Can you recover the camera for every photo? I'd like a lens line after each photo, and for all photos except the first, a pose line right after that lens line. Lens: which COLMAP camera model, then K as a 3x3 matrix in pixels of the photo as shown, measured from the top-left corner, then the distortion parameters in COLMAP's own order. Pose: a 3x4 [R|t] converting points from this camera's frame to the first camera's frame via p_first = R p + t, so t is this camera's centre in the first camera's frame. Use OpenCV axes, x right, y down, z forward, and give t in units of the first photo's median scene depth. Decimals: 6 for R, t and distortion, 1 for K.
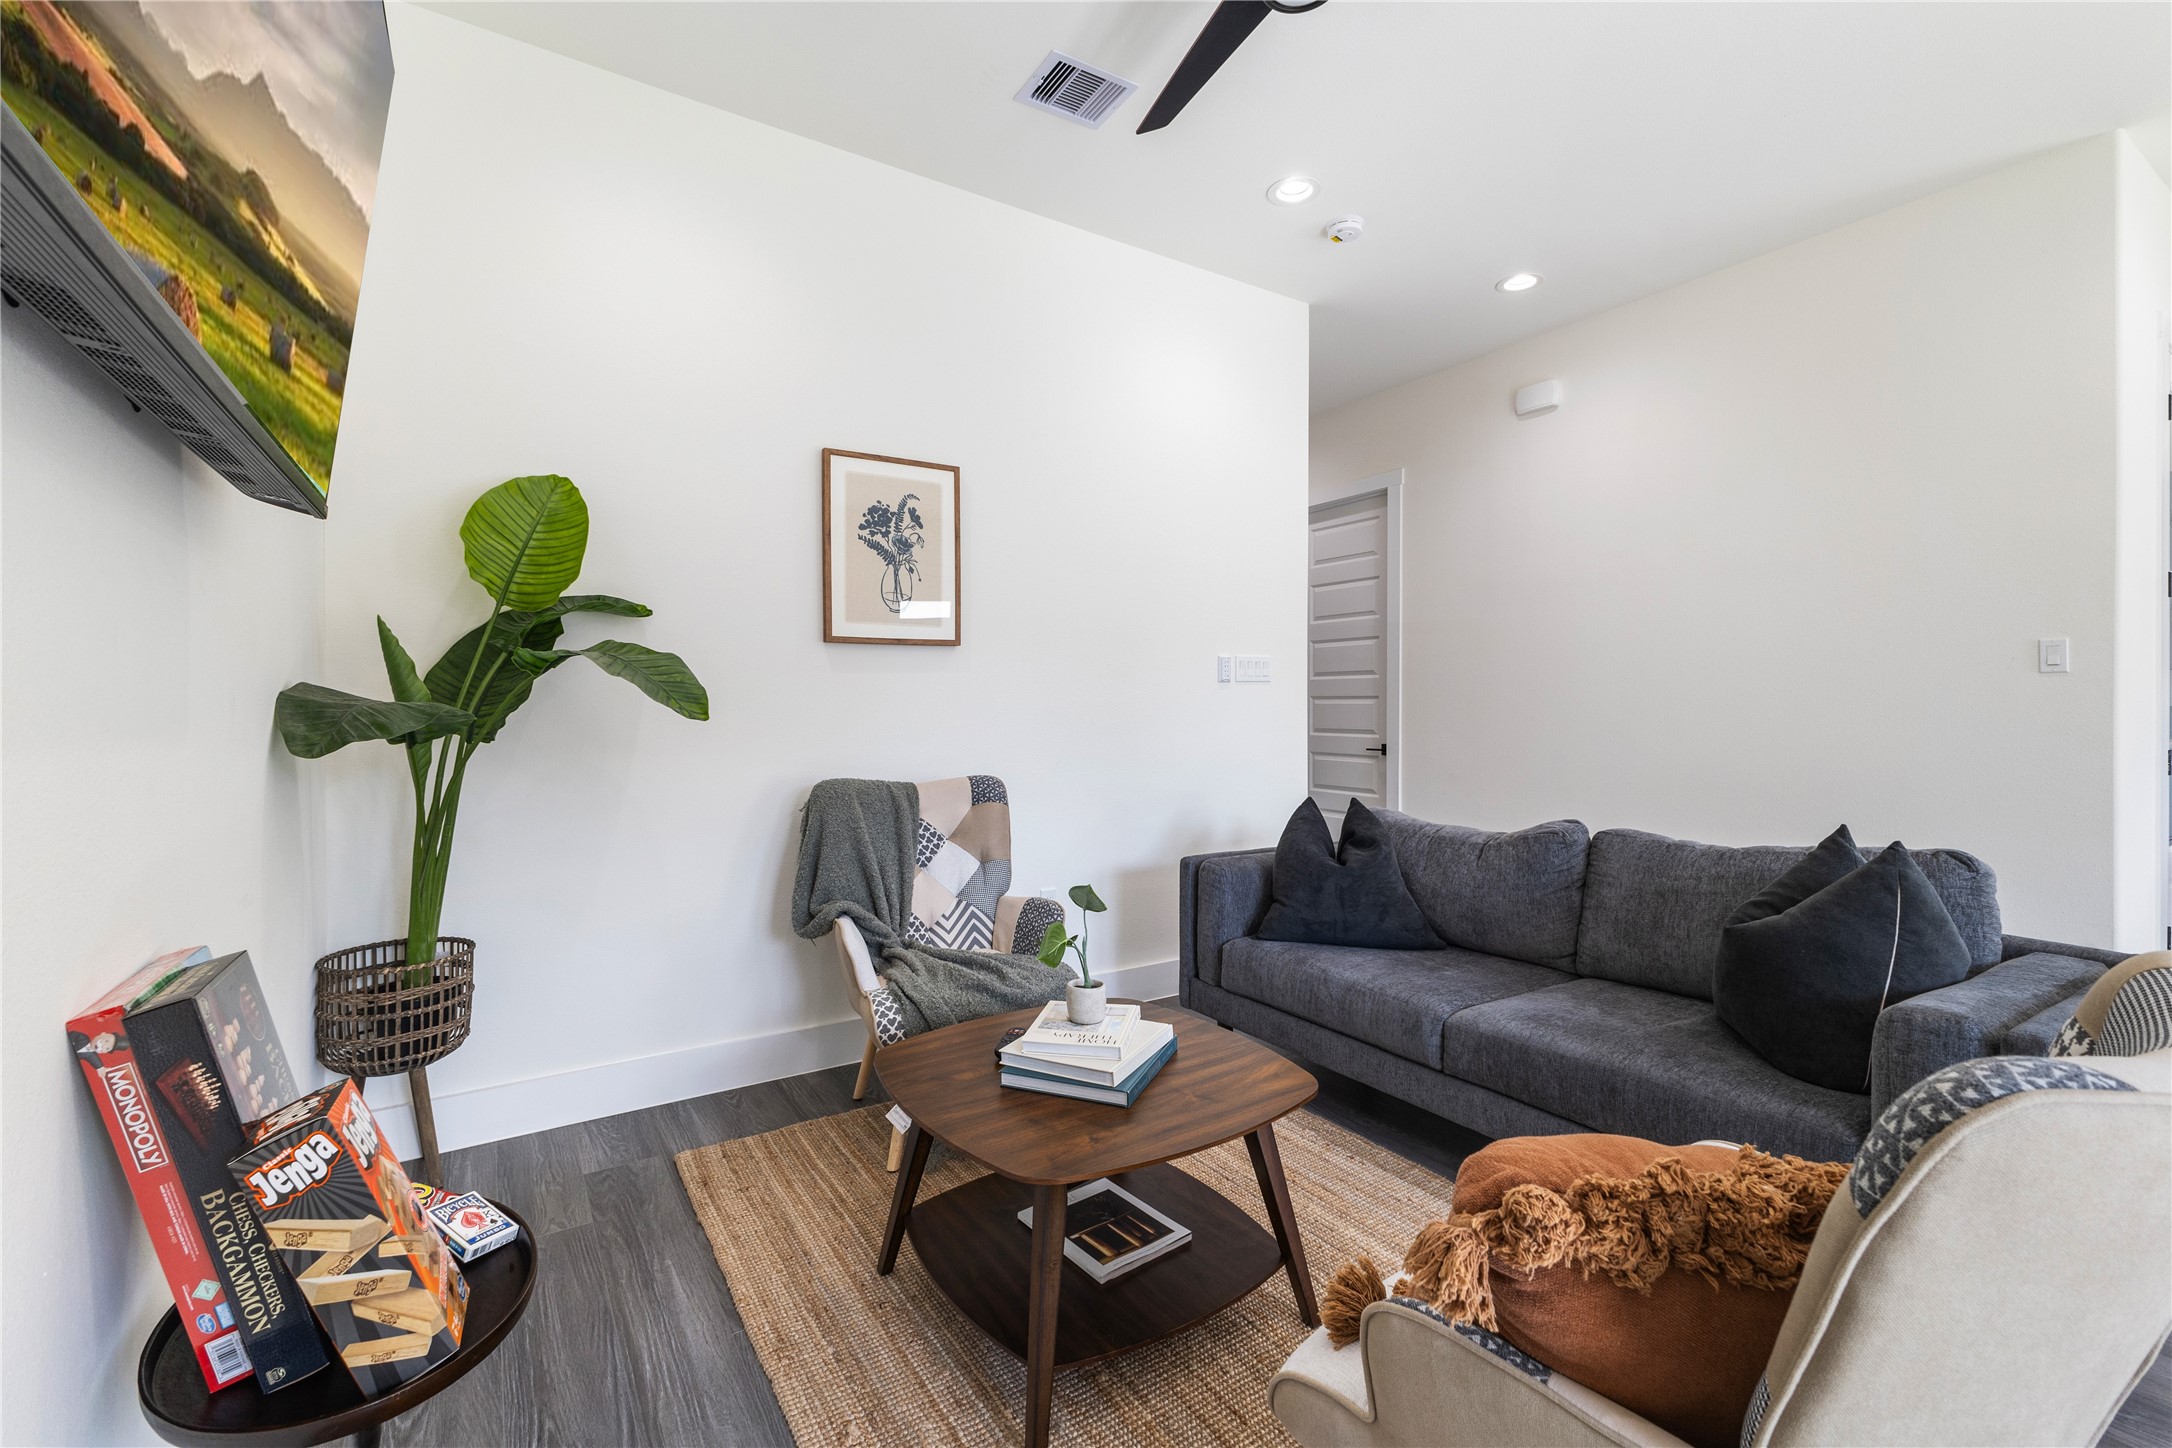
lens RADIAL K [[947.4, 0, 1086.0], [0, 947.4, 724.0], [0, 0, 1]] dist [0.000558, -0.000028]
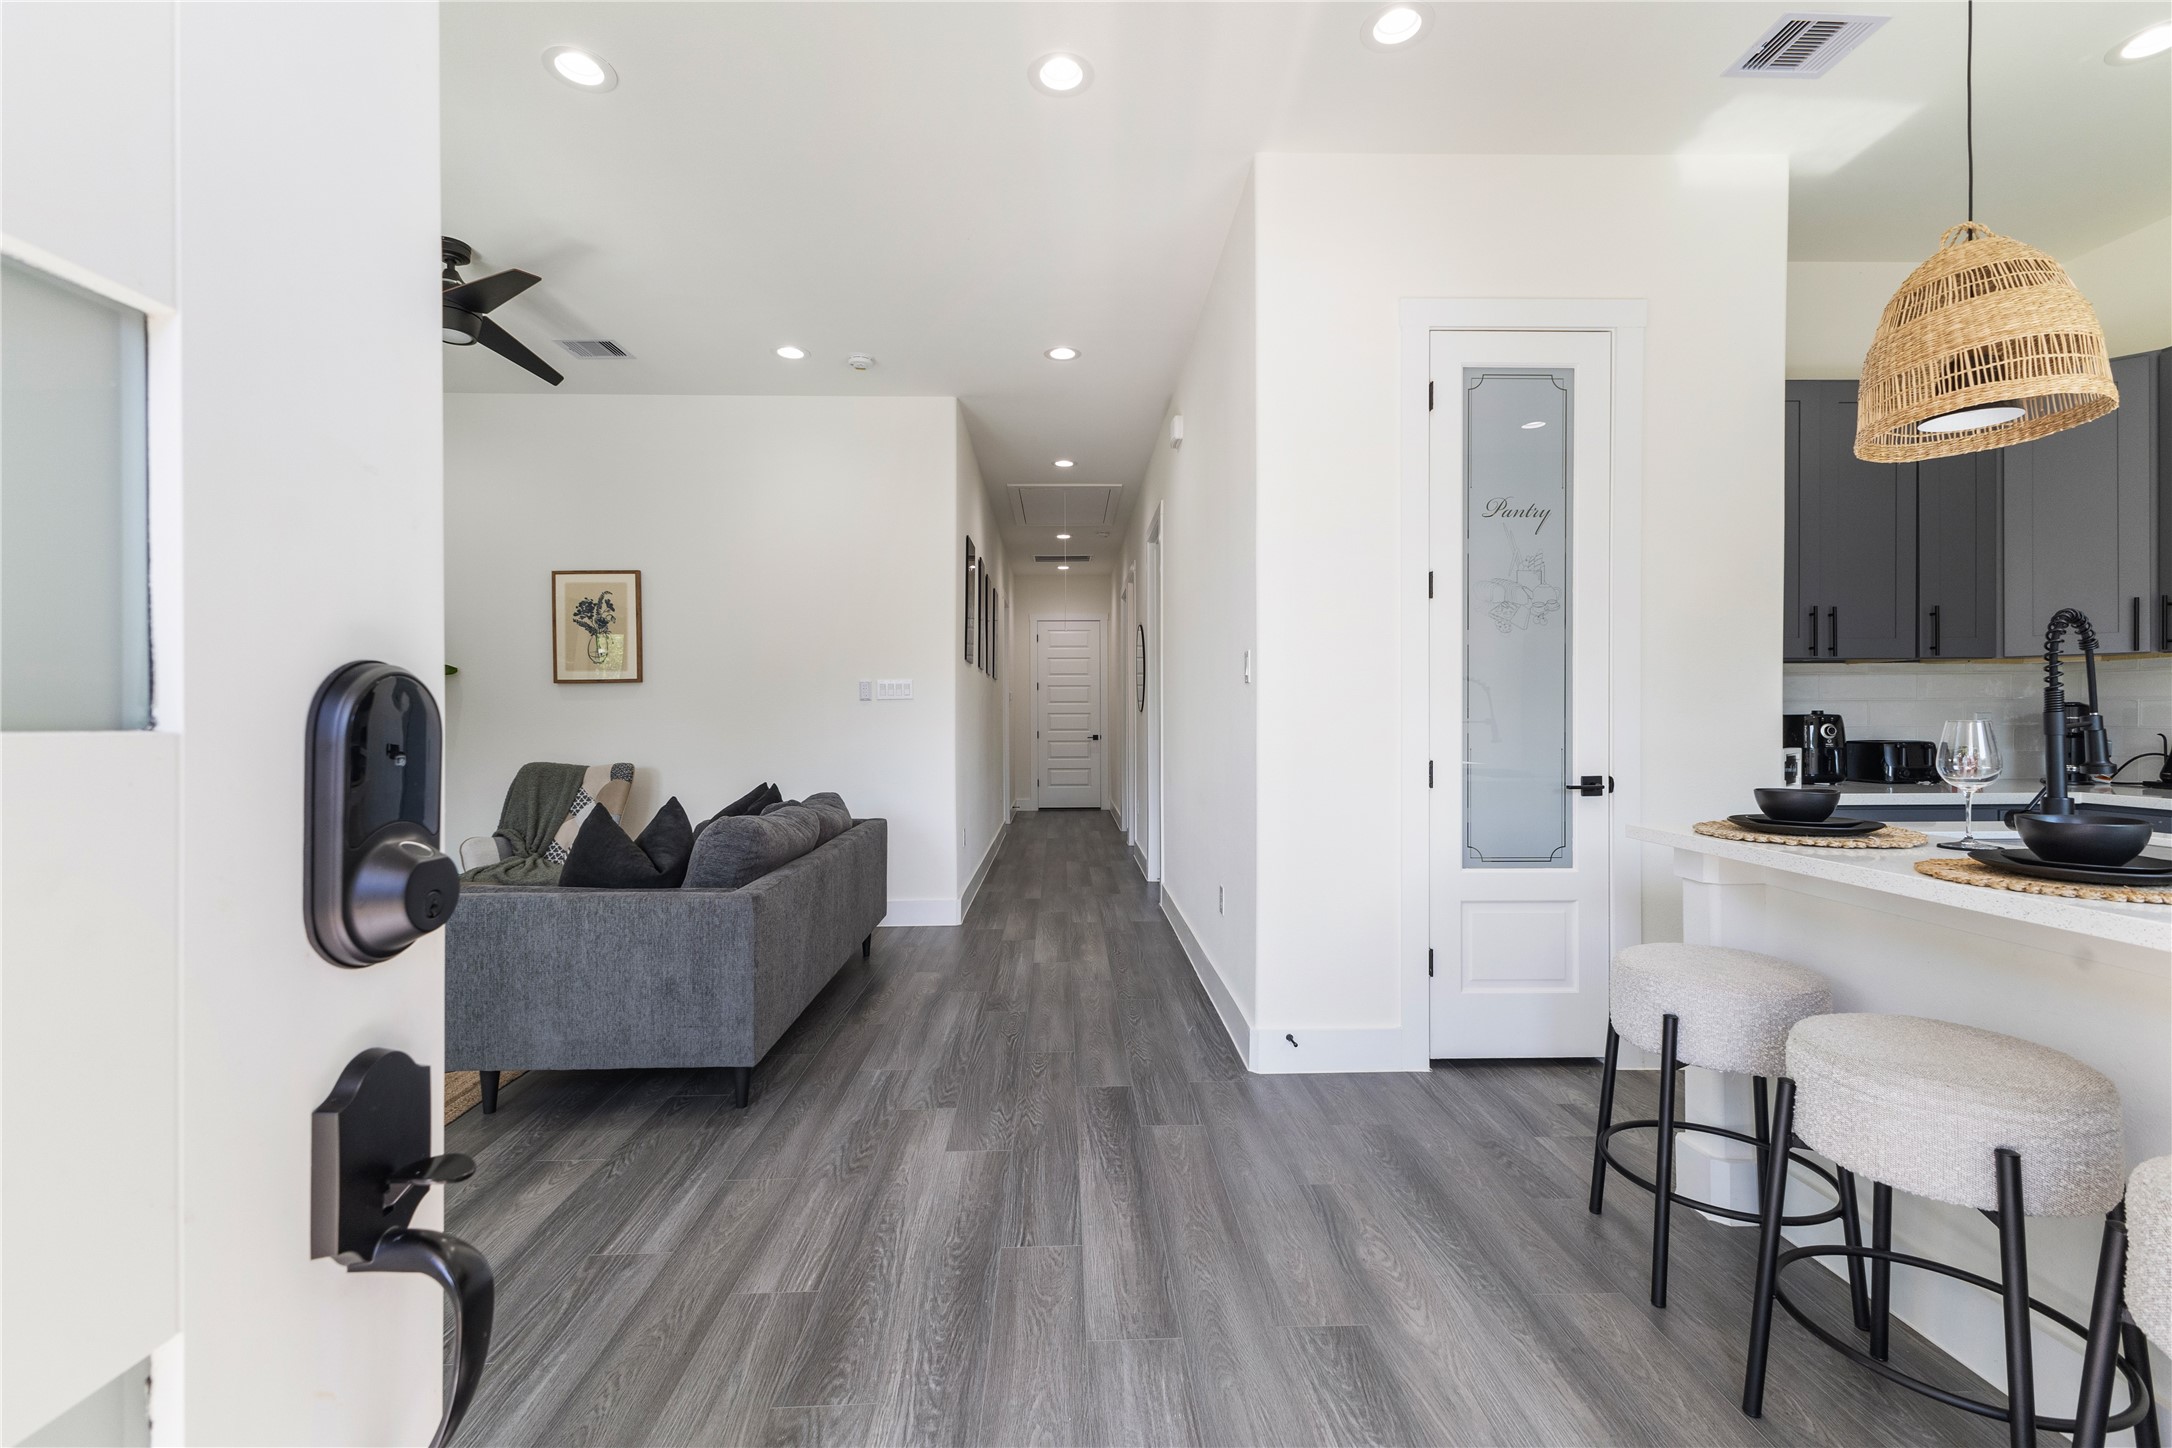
lens RADIAL K [[947.4, 0, 1086.0], [0, 947.4, 724.0], [0, 0, 1]] dist [0.000558, -0.000028]
pose [[0.862361, 0.001162, -0.506292, 1.375296], [-0.005483, 0.999960, -0.007045, -0.004572], [0.506264, 0.008851, 0.862333, 0.001797]]
